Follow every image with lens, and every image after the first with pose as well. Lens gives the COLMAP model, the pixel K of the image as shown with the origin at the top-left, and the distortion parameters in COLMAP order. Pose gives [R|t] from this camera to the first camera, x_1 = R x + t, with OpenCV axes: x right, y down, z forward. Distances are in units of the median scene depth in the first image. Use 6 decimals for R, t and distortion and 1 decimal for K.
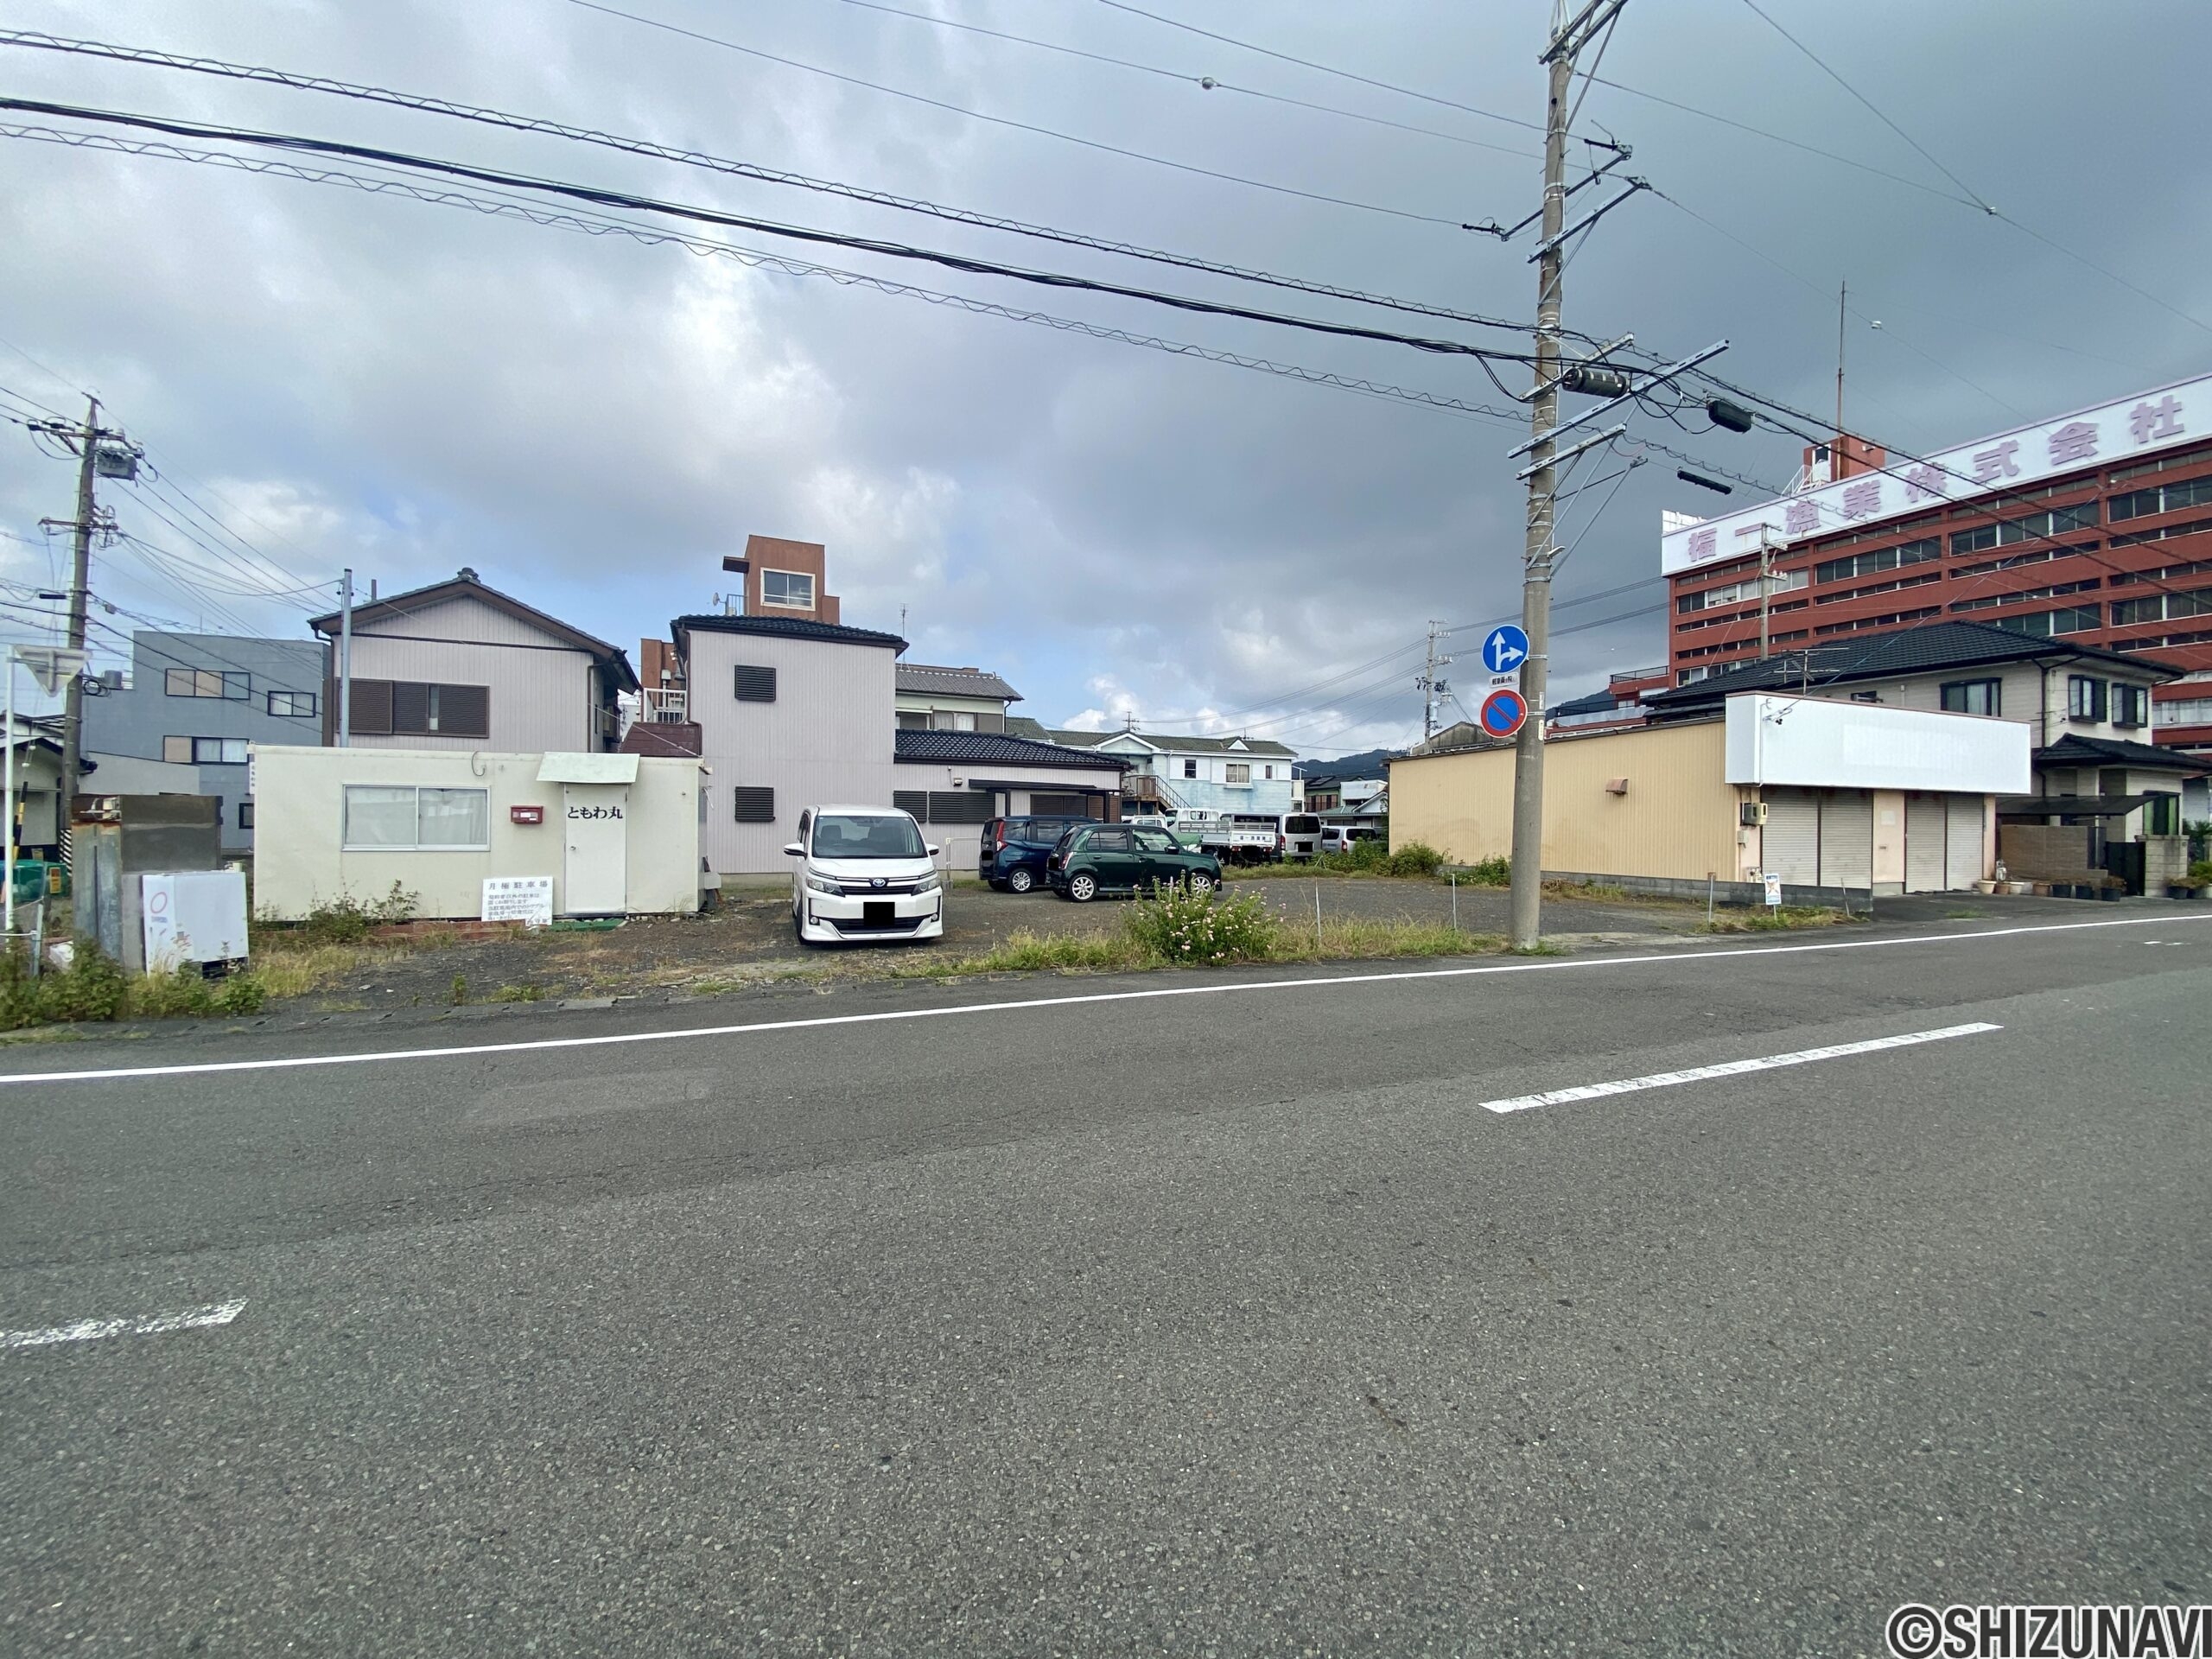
lens RADIAL K [[897.0, 0, 1103.9], [0, 897.0, 836.2], [0, 0, 1]] dist [0.014416, -0.018191]
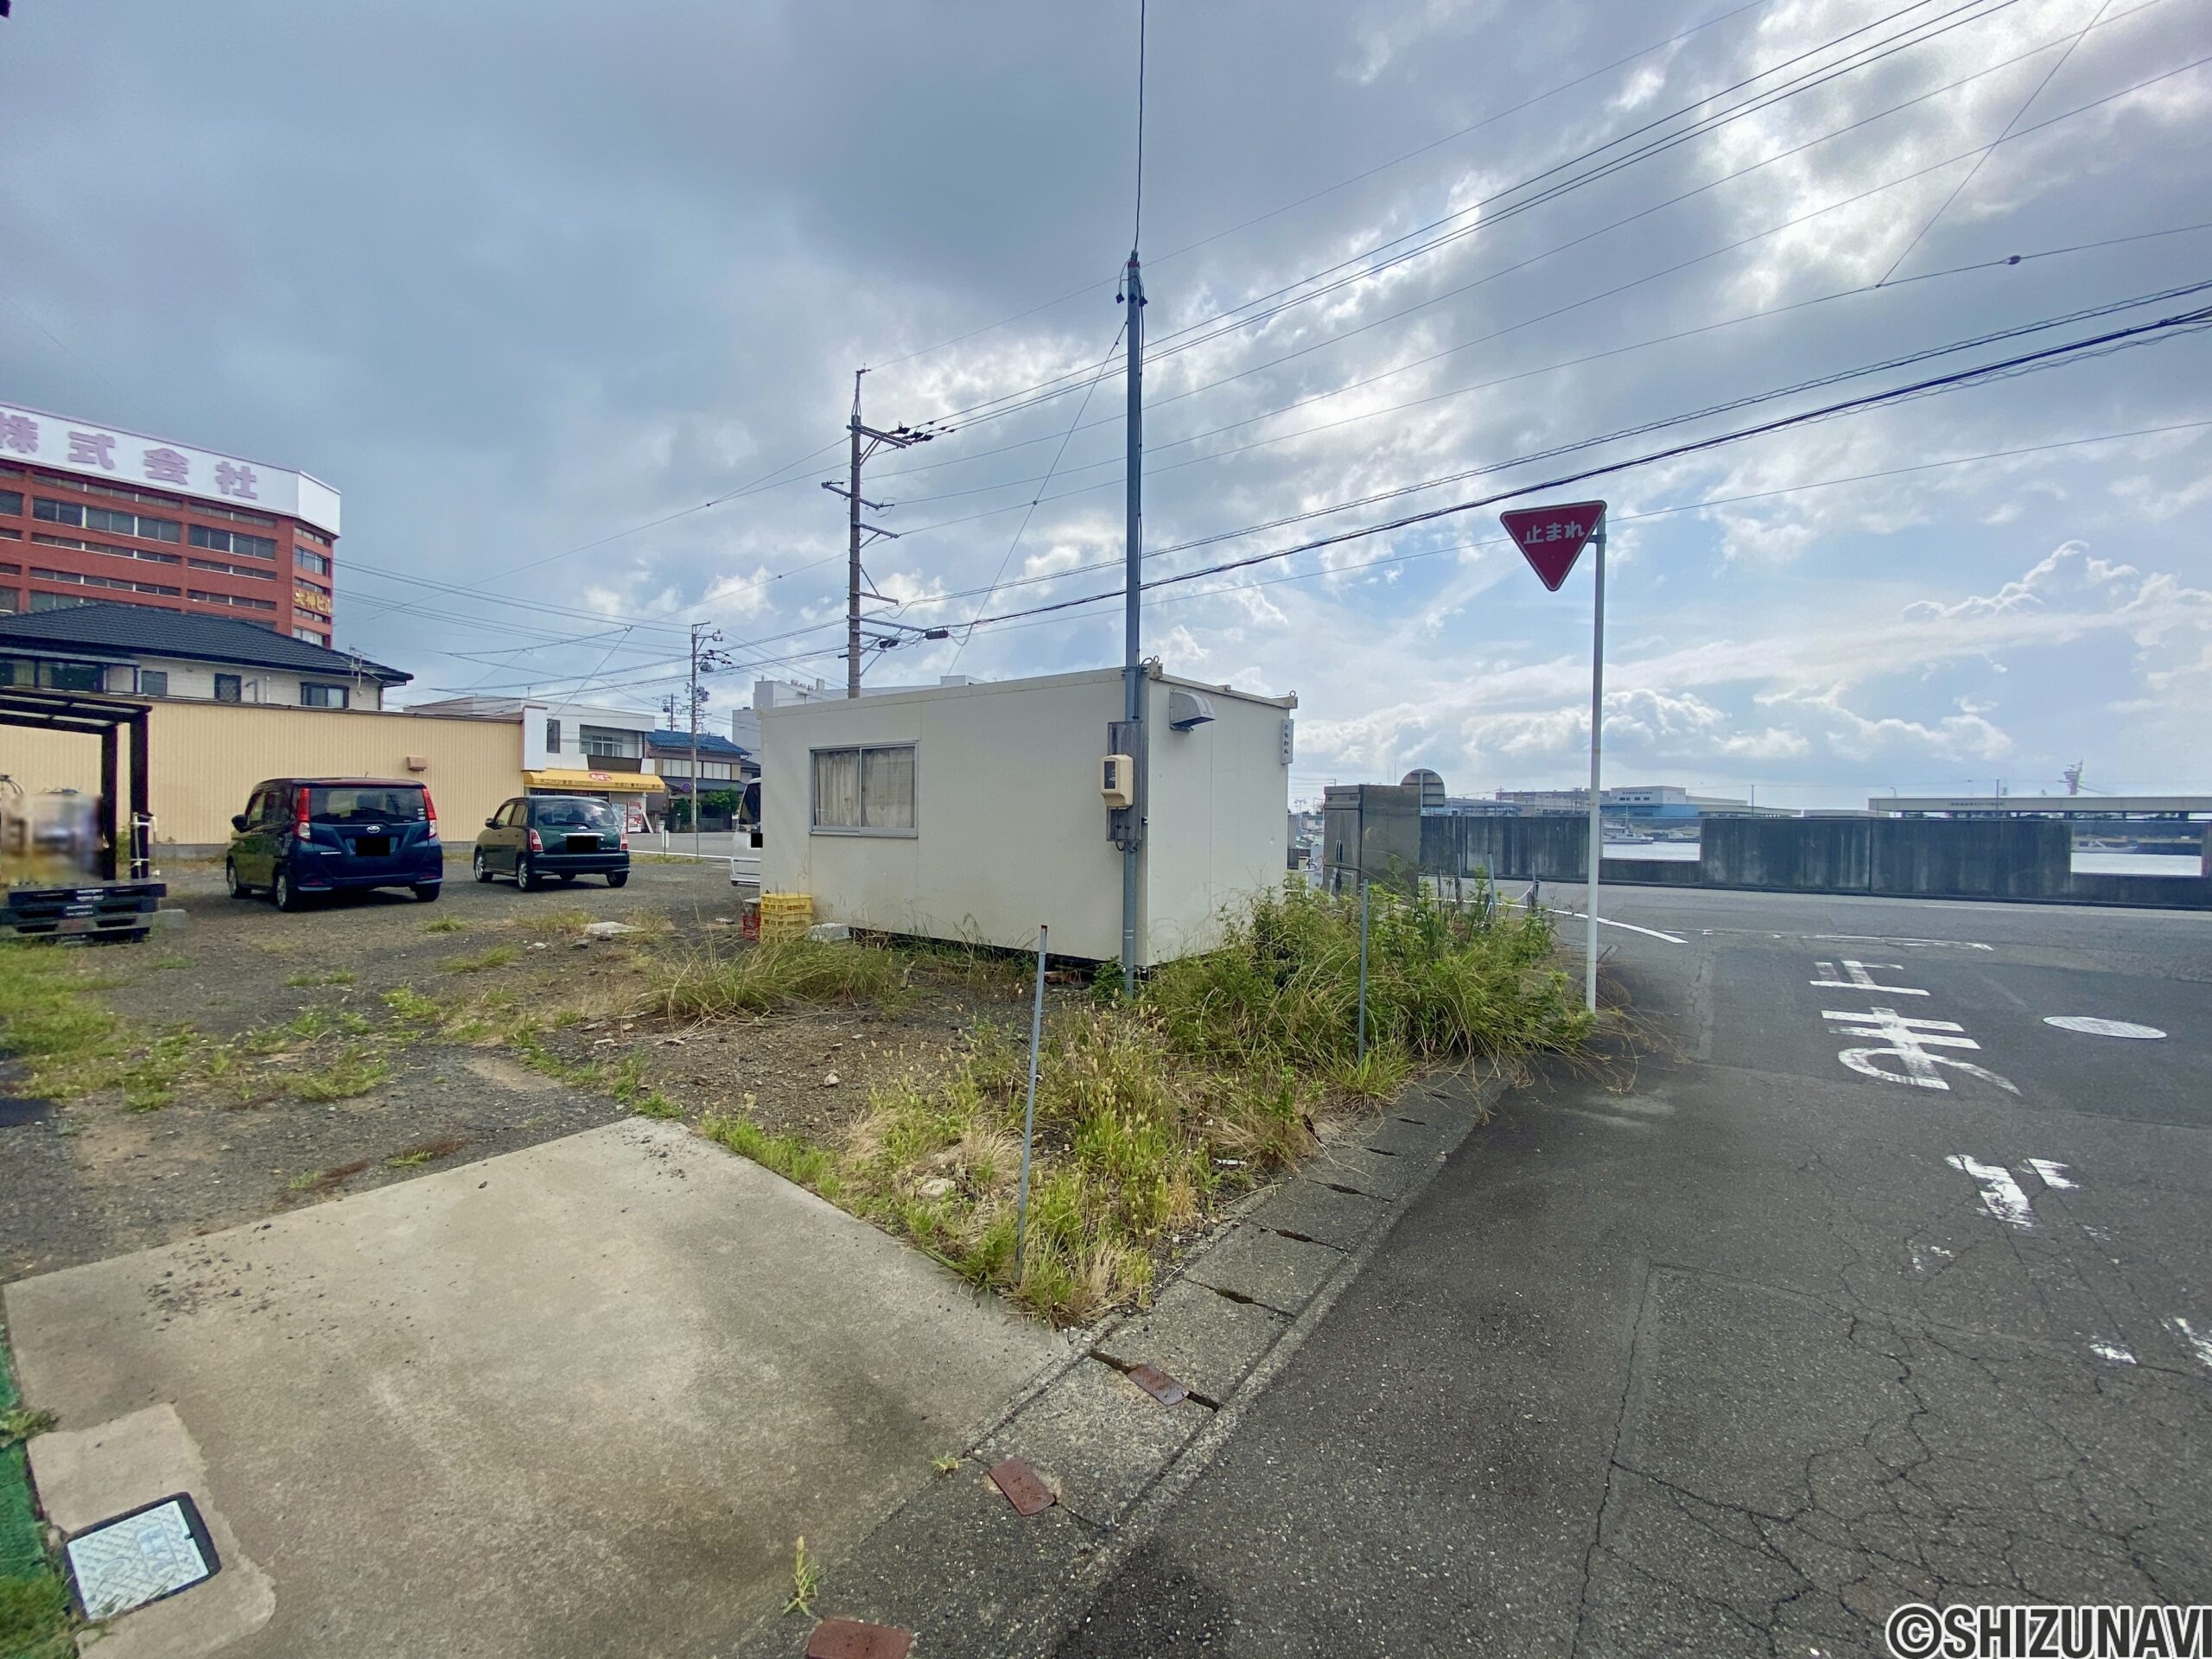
lens RADIAL K [[901.6, 0, 1077.8], [0, 901.6, 833.2], [0, 0, 1]] dist [0.027602, -0.024112]
pose [[-0.502601, -0.027490, 0.864081, -0.752865], [-0.006900, 0.999590, 0.027787, -0.003639], [-0.864491, 0.008004, -0.502585, 0.778212]]
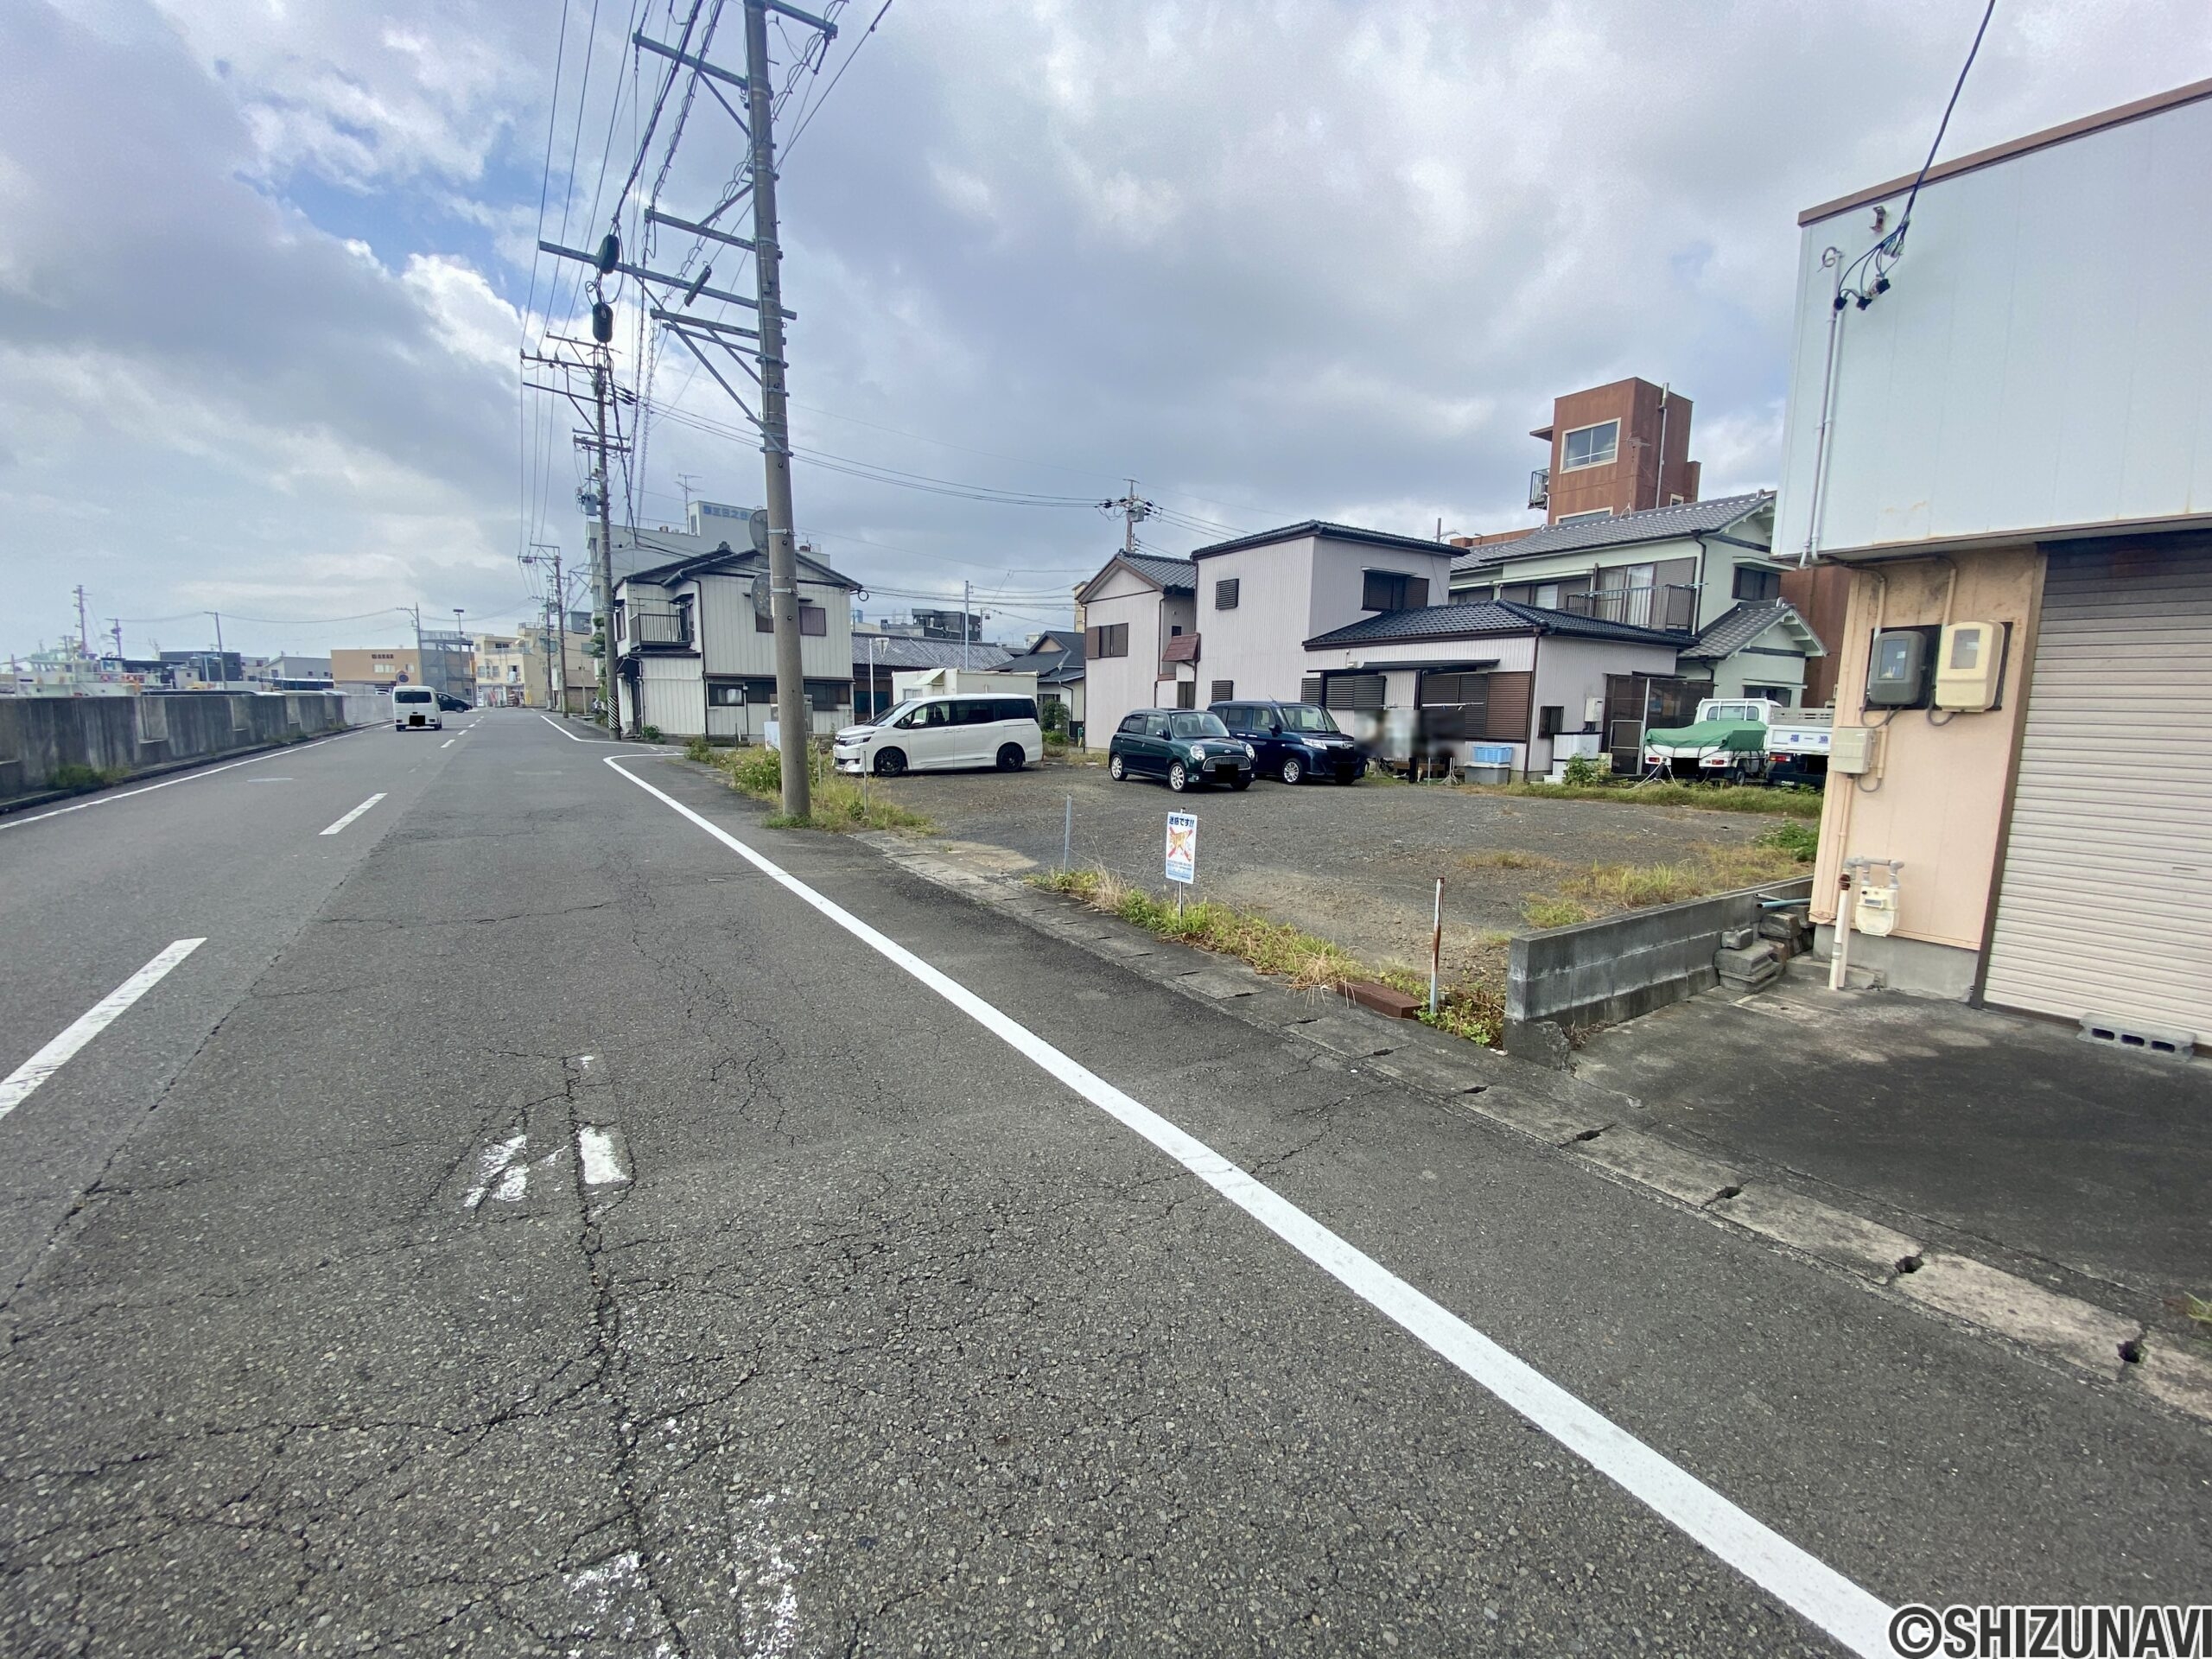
lens RADIAL K [[888.7, 0, 1101.3], [0, 888.7, 834.4], [0, 0, 1]] dist [0.026165, -0.022341]
pose [[0.165952, 0.137479, -0.976504, 0.753203], [-0.021928, 0.990504, 0.135723, -0.004840], [0.985890, -0.001111, 0.167390, 0.575597]]
